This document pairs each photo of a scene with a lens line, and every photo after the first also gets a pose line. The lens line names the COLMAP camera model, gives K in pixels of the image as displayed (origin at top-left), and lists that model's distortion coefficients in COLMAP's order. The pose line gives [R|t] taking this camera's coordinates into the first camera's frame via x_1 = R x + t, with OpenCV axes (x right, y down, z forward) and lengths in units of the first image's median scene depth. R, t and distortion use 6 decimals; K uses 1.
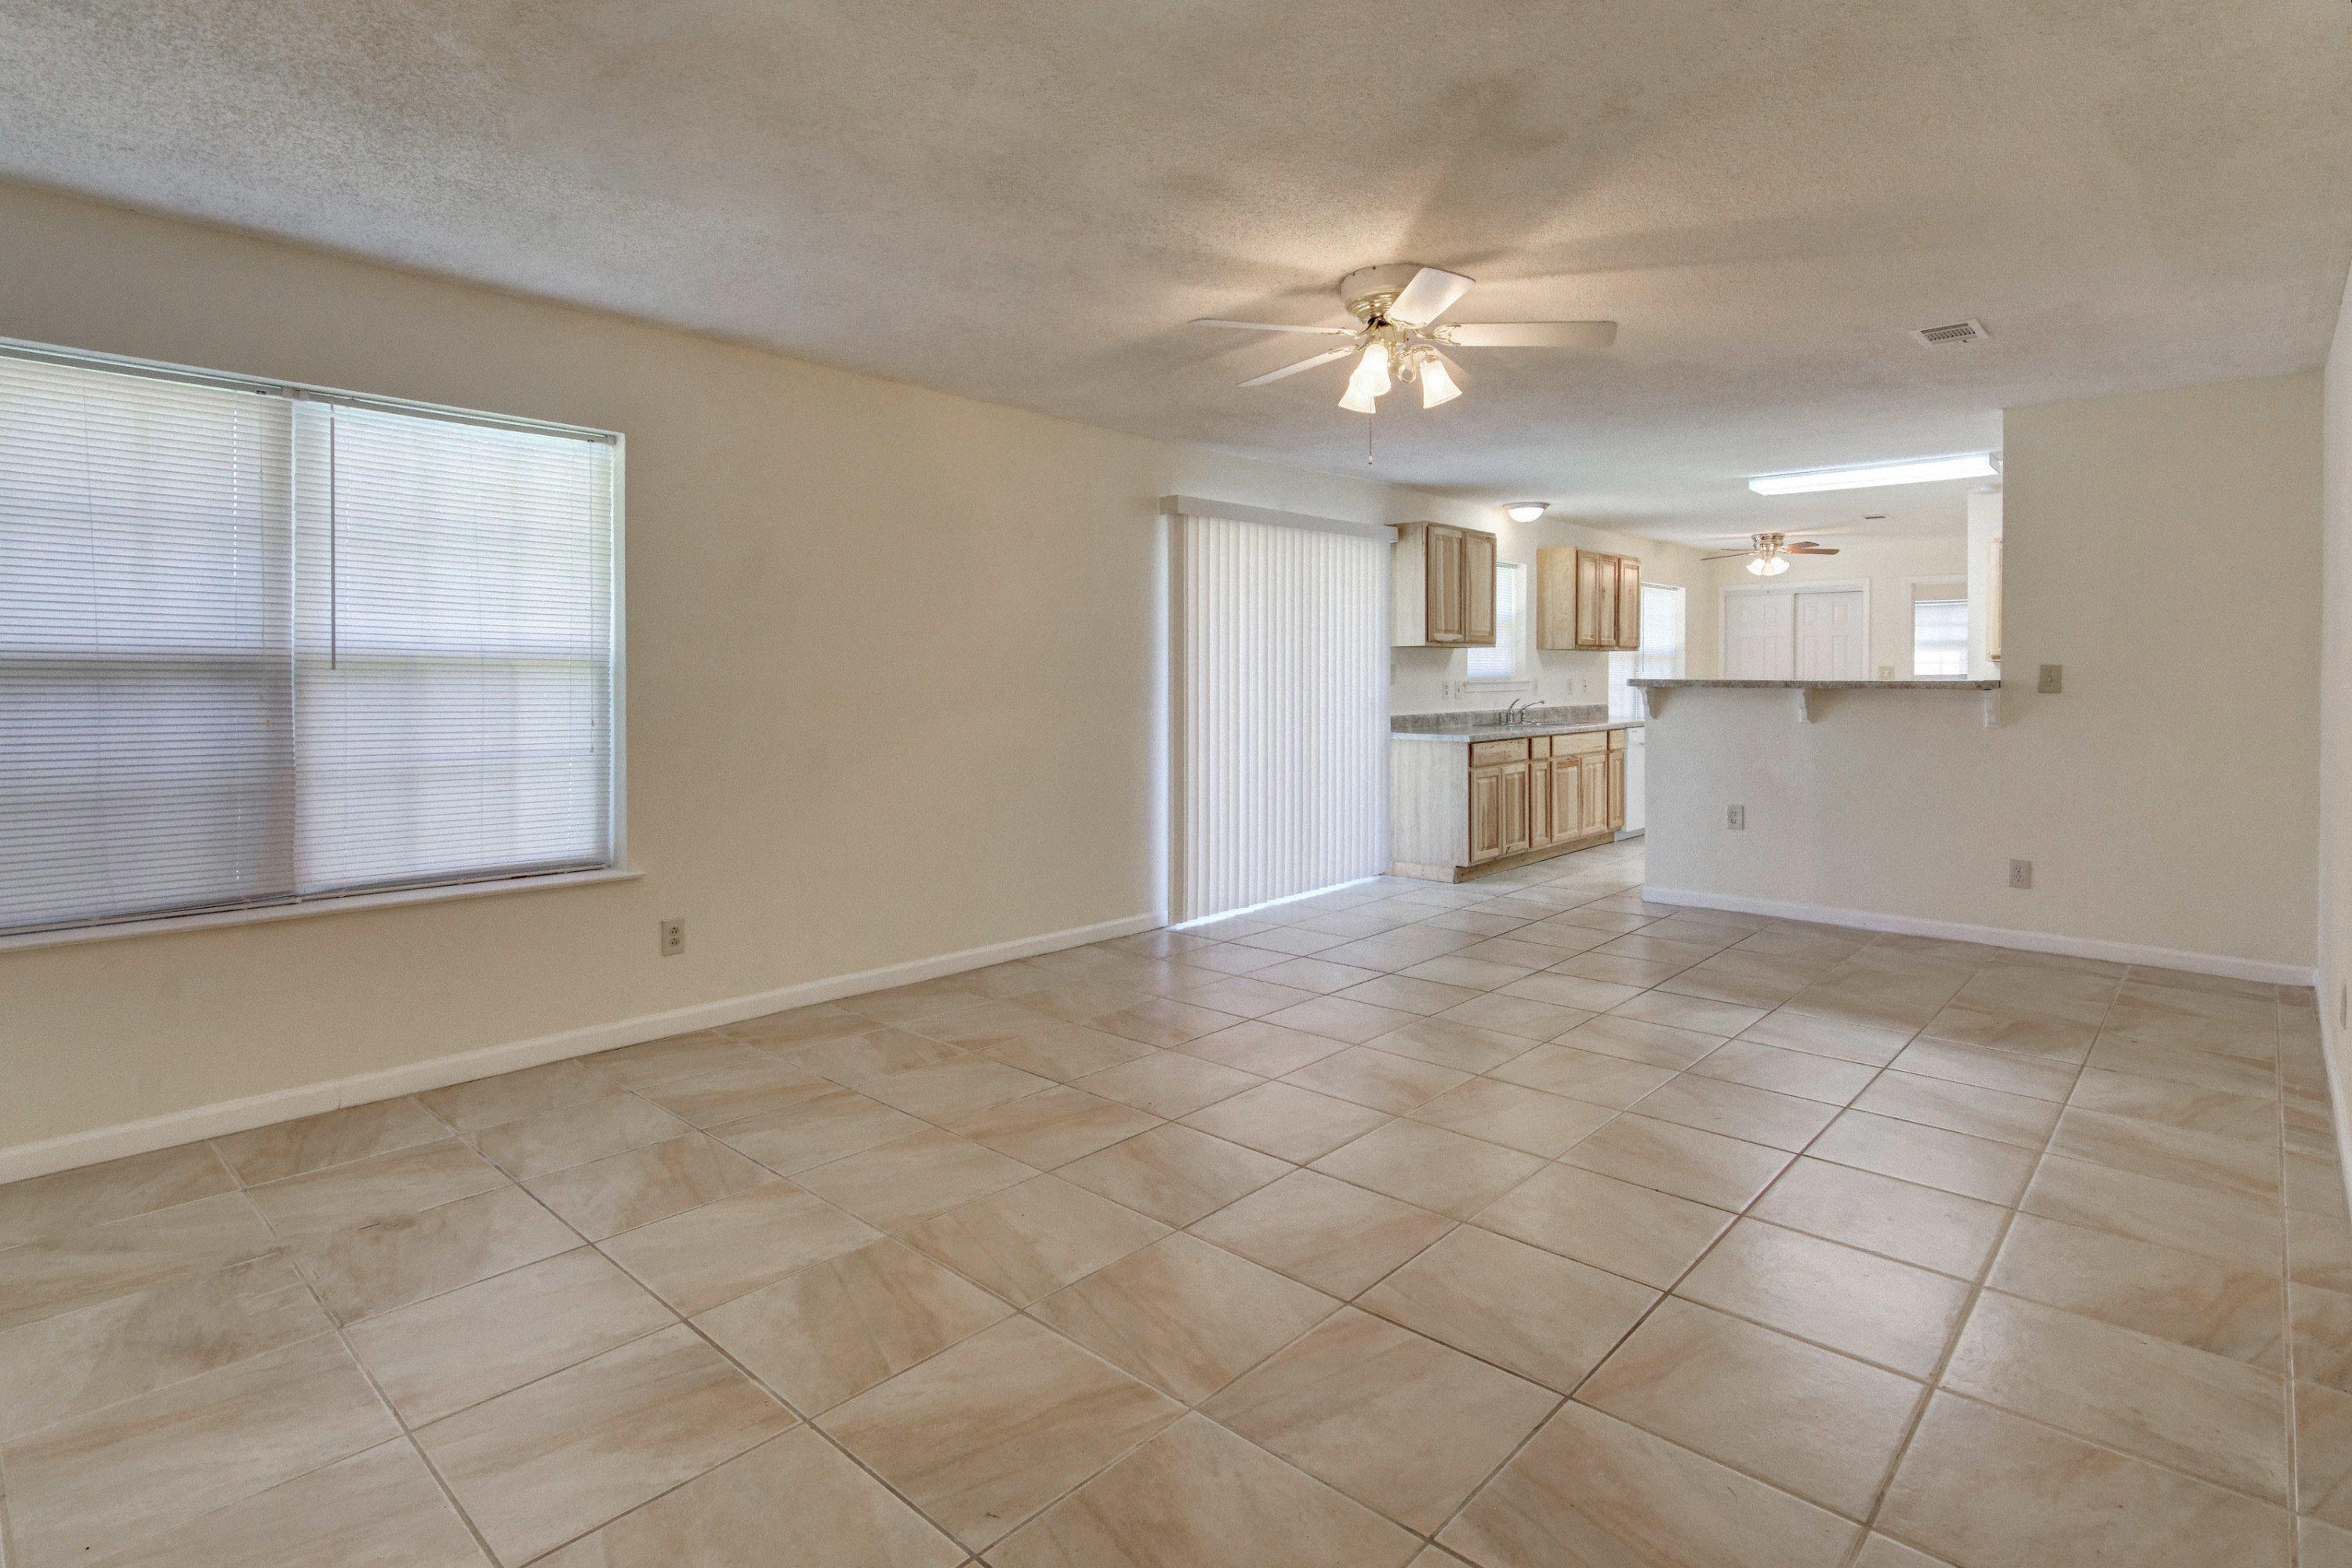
lens RADIAL K [[1151.1, 0, 1223.8], [0, 1151.1, 681.8], [0, 0, 1]] dist [0.010529, -0.001118]
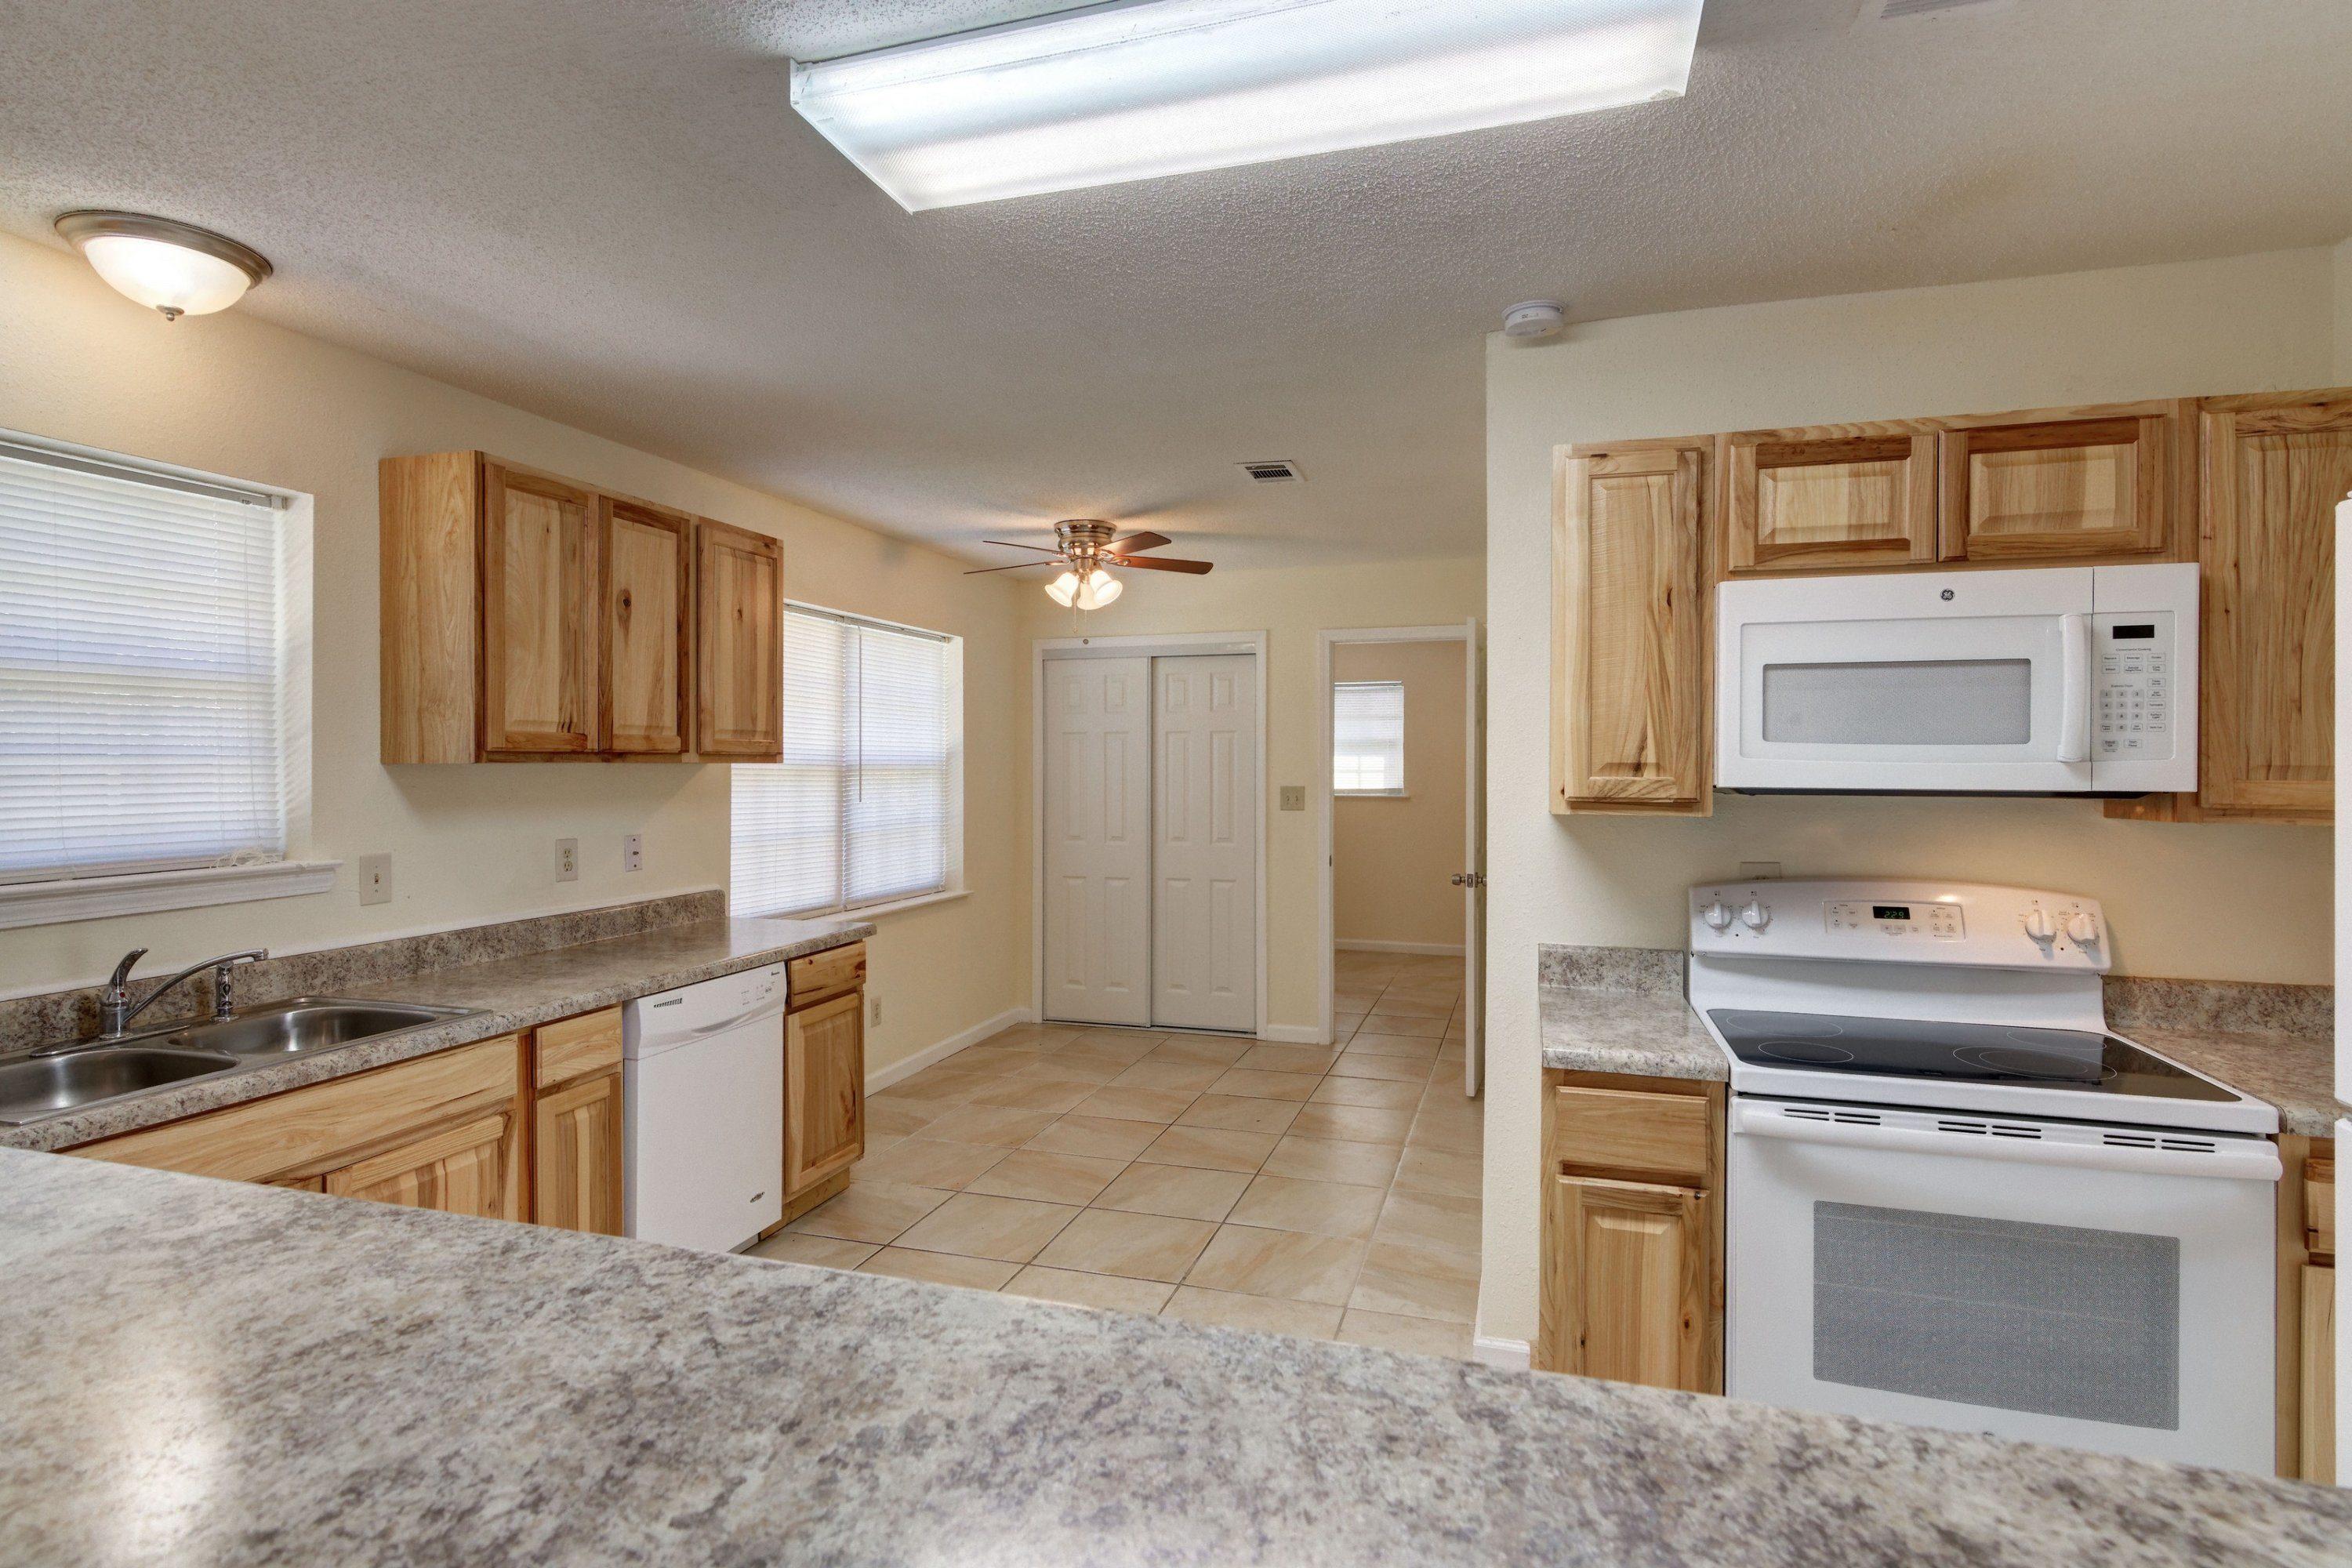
lens RADIAL K [[1151.1, 0, 1182.3], [0, 1151.1, 779.8], [0, 0, 1]] dist [0.010529, -0.001118]
pose [[0.908675, -0.007528, 0.417436, 0.309415], [0.004997, 0.999962, 0.007157, -0.022380], [-0.417474, -0.004418, 0.908678, 0.546013]]
